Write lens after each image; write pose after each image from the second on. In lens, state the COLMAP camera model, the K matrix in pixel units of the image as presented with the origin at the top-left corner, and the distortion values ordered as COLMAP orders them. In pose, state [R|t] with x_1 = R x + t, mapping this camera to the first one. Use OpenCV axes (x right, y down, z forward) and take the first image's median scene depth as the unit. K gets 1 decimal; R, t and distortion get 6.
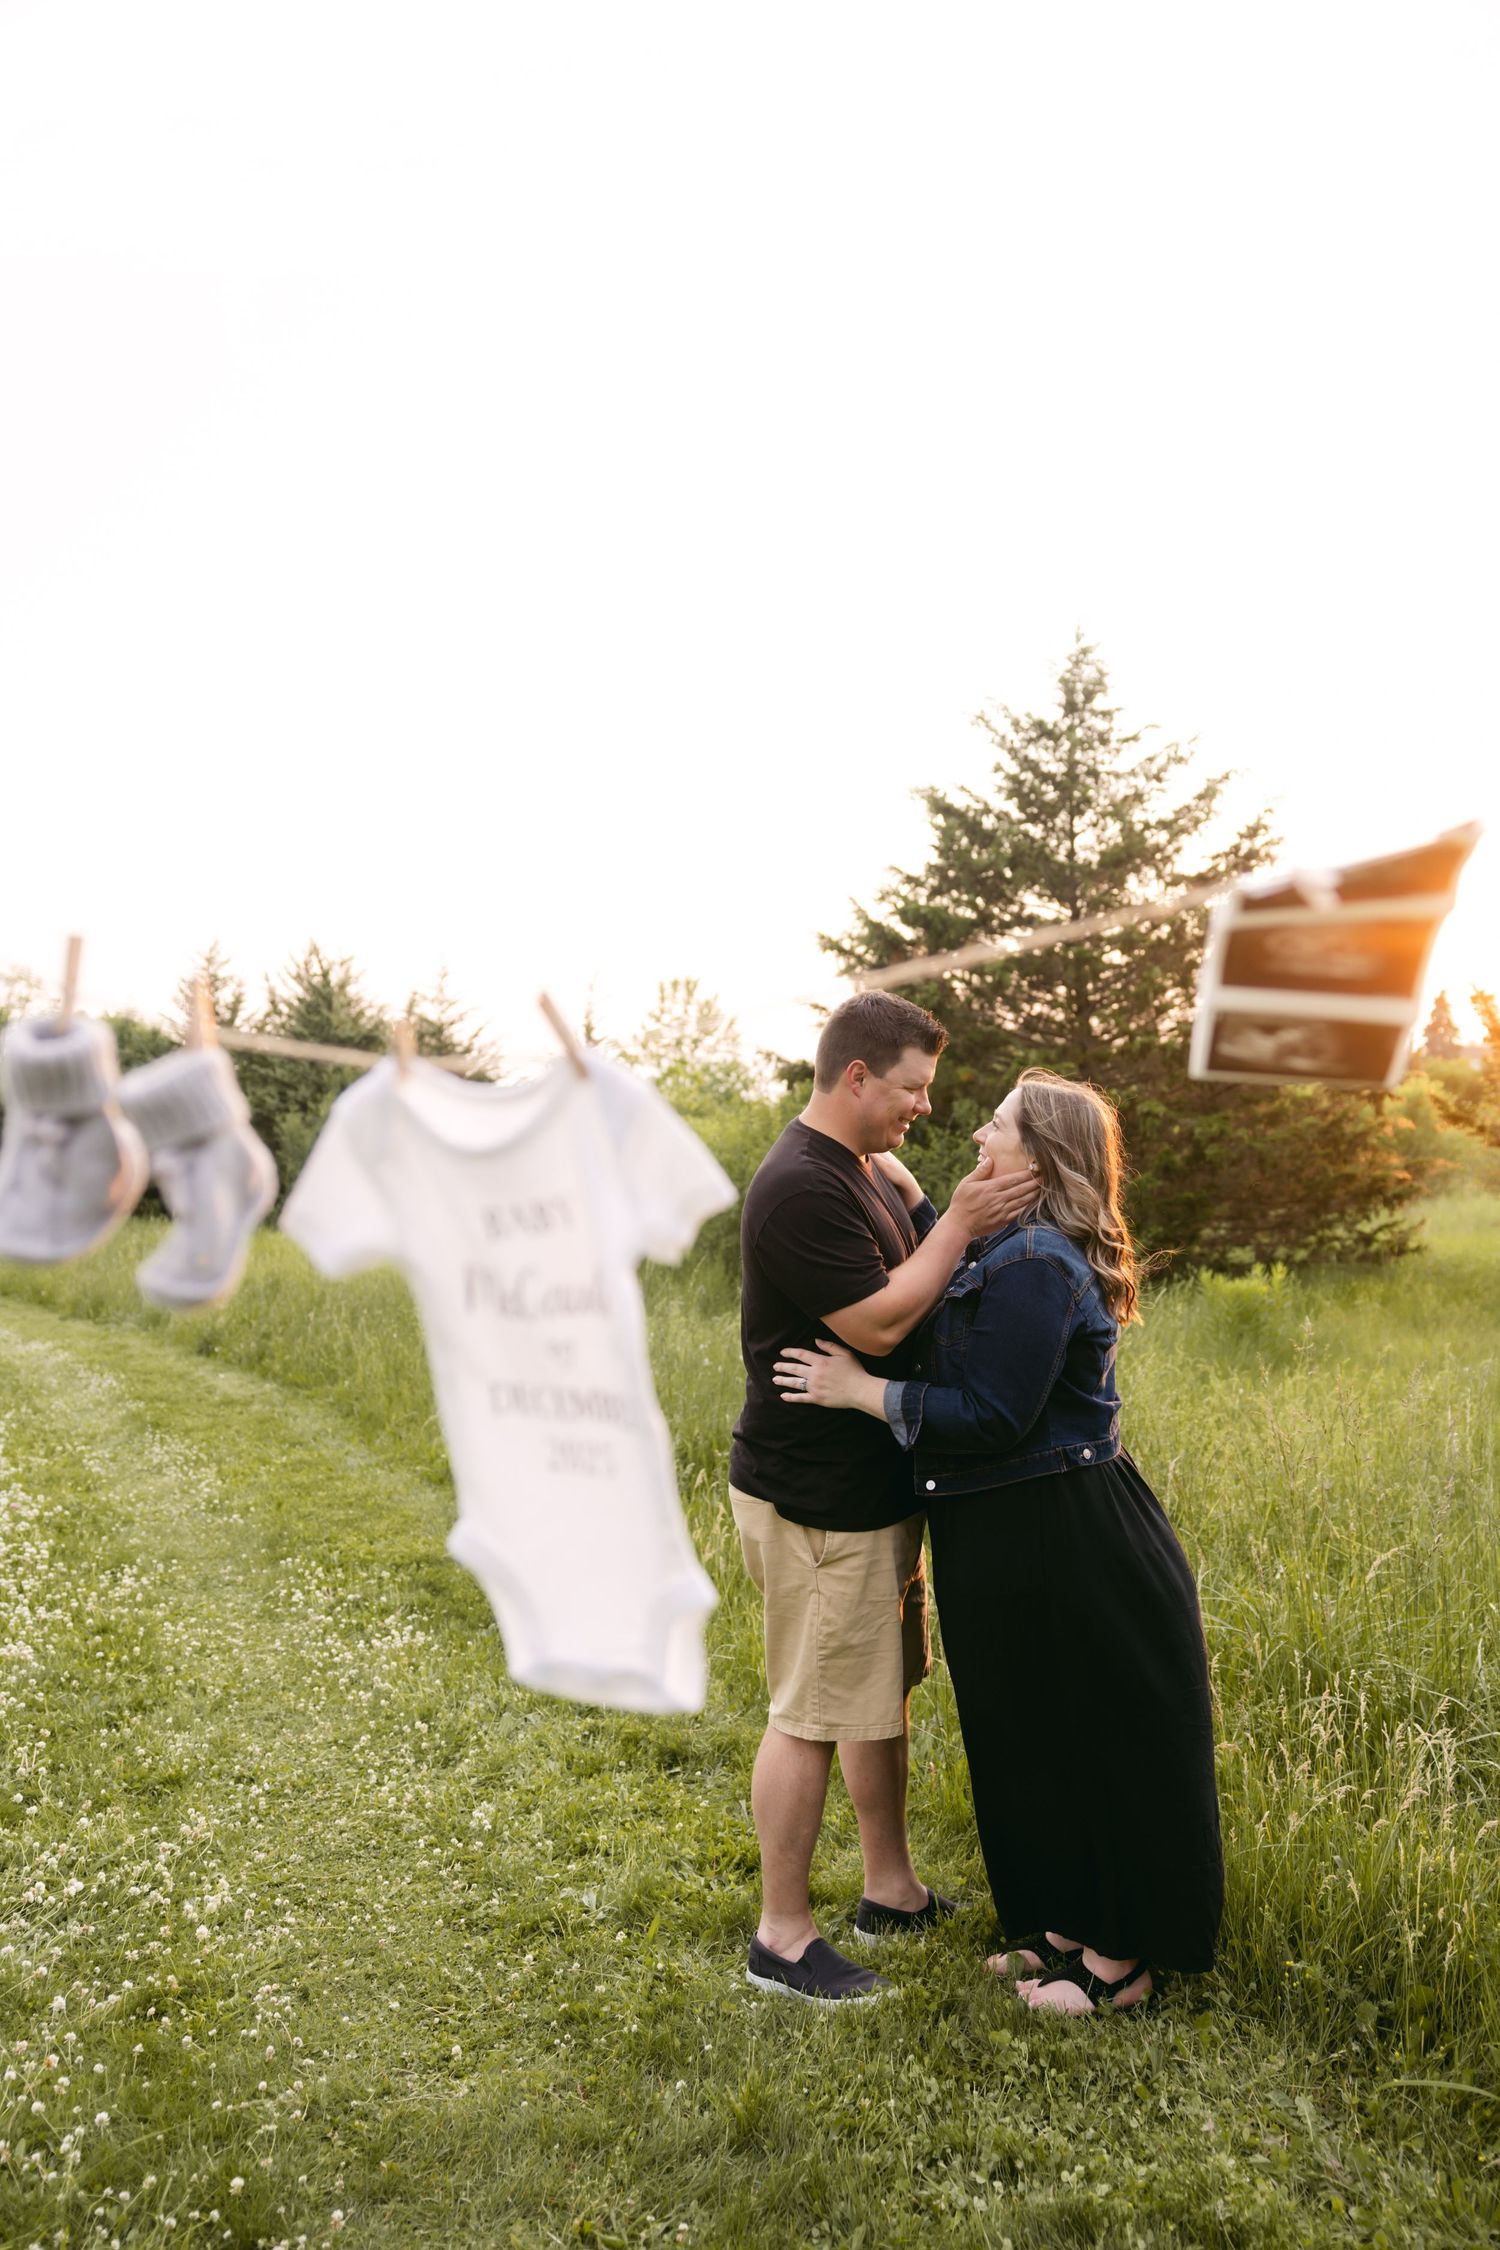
lens RADIAL K [[1802.9, 0, 769.2], [0, 1802.9, 1112.3], [0, 0, 1]] dist [0.000711, 0.019067]
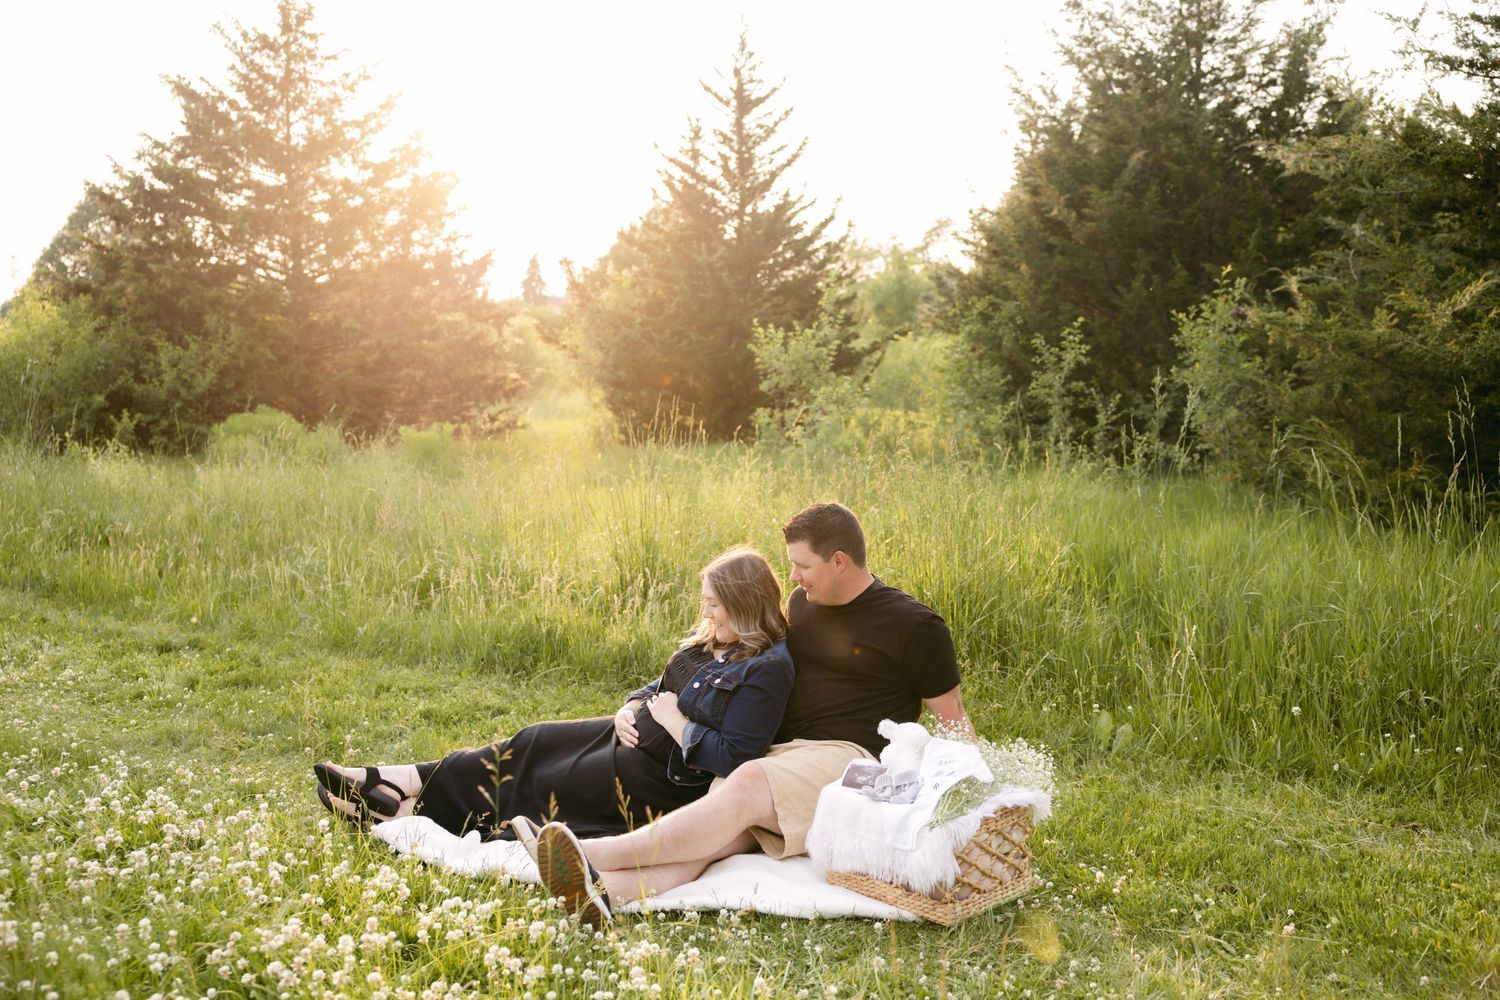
lens RADIAL K [[1587.3, 0, 746.2], [0, 1587.3, 510.2], [0, 0, 1]] dist [0.054420, 0.000000]
pose [[0.879848, -0.018251, 0.474905, -0.117720], [-0.029295, 0.995279, 0.092524, 0.017340], [-0.474351, -0.095319, 0.875160, -0.280451]]
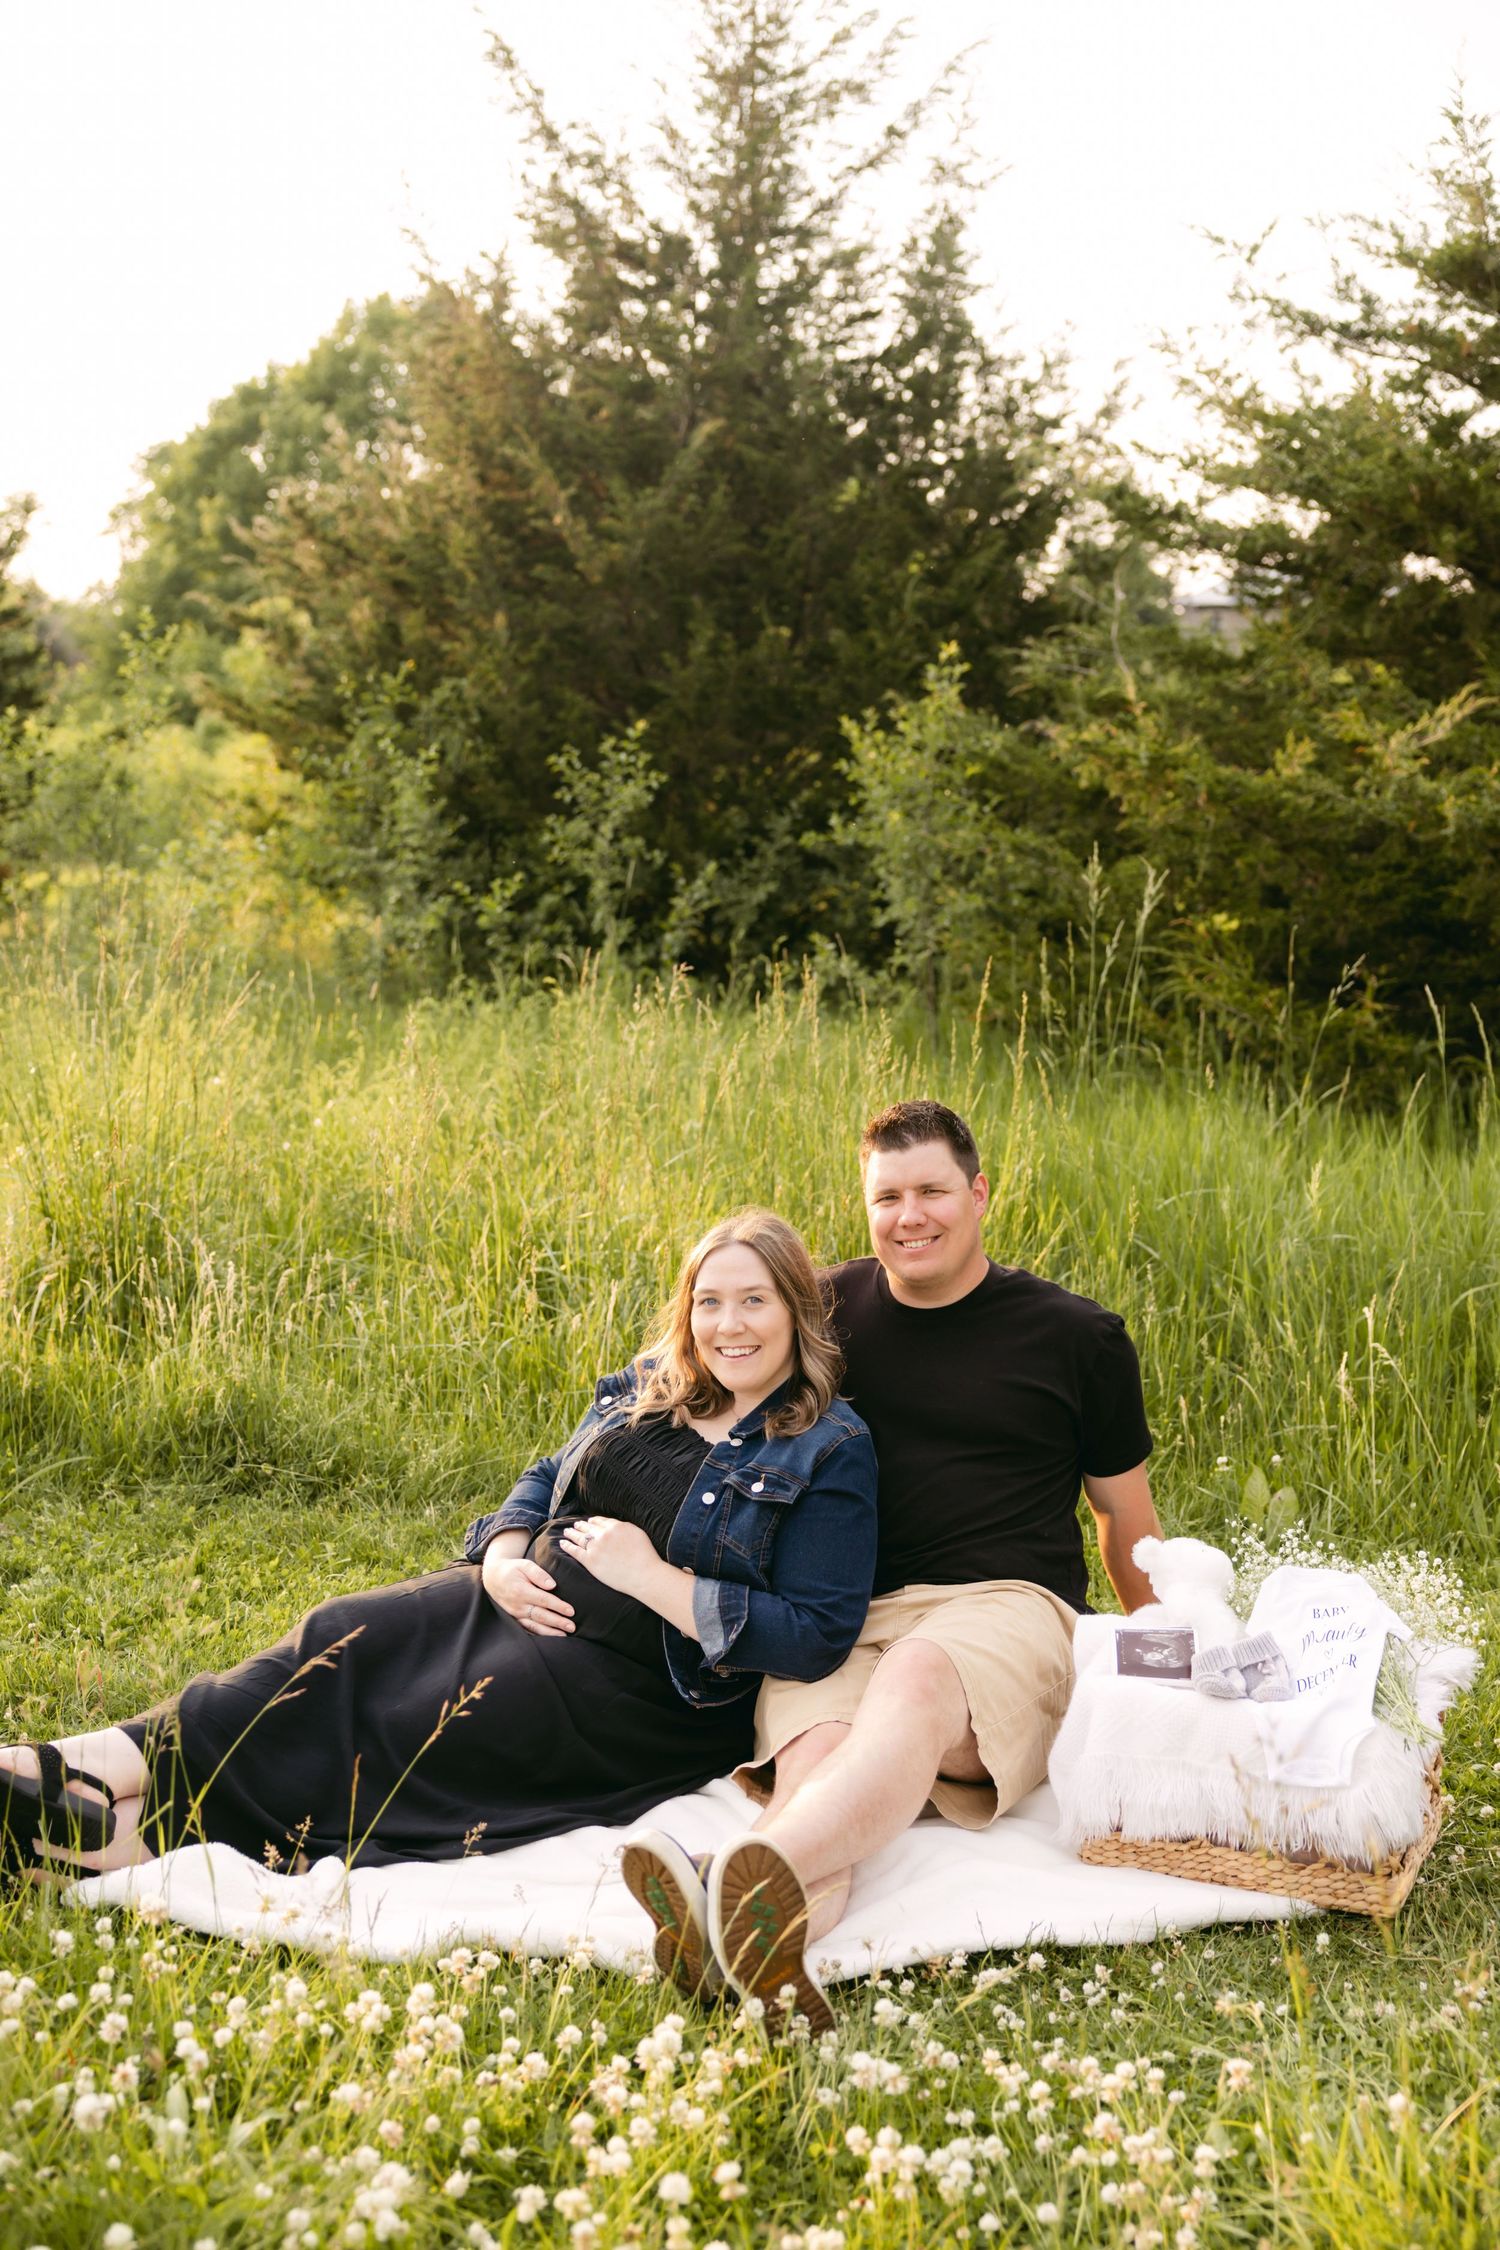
lens RADIAL K [[2839.9, 0, 786.2], [0, 2839.9, 1209.8], [0, 0, 1]] dist [-0.003296, 0.000000]
pose [[0.585775, -0.087513, 0.805735, -0.221447], [-0.044695, 0.989152, 0.139928, 0.011567], [-0.809240, -0.117979, 0.575510, -0.133345]]
